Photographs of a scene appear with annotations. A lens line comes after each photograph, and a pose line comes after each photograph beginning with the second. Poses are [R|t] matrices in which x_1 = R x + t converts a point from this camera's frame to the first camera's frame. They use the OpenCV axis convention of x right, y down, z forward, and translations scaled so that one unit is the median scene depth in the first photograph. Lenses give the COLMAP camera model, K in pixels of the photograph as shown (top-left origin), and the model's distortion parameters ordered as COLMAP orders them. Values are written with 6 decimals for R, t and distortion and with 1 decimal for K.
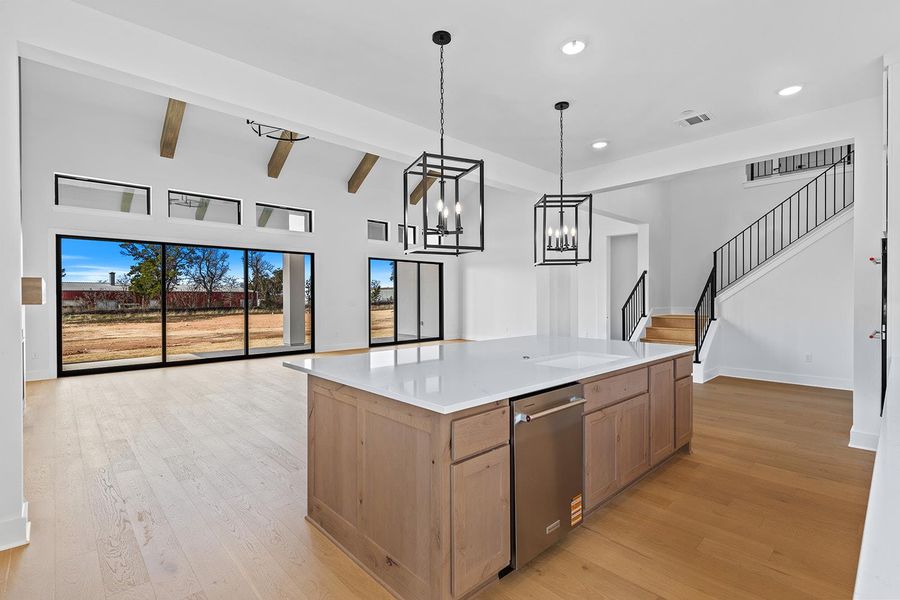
lens RADIAL K [[426.8, 0, 450.0], [0, 426.8, 300.0], [0, 0, 1]] dist [-0.001687, 0.000062]
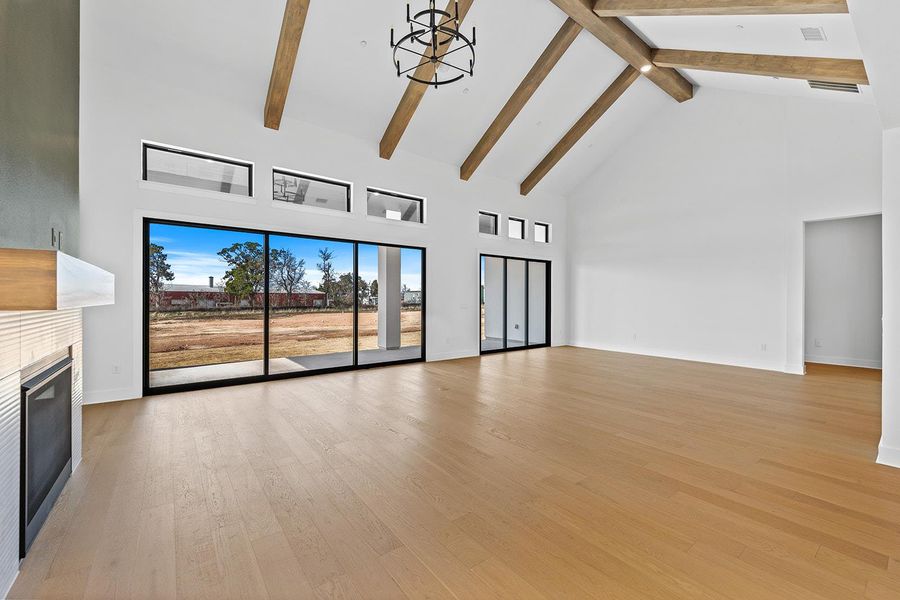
lens RADIAL K [[373.0, 0, 450.0], [0, 373.0, 300.0], [0, 0, 1]] dist [0.001808, -0.000133]
pose [[0.994914, 0.006648, -0.100506, -0.101239], [-0.007016, 0.999970, -0.003306, -0.000332], [0.100481, 0.003994, 0.994931, 0.130472]]
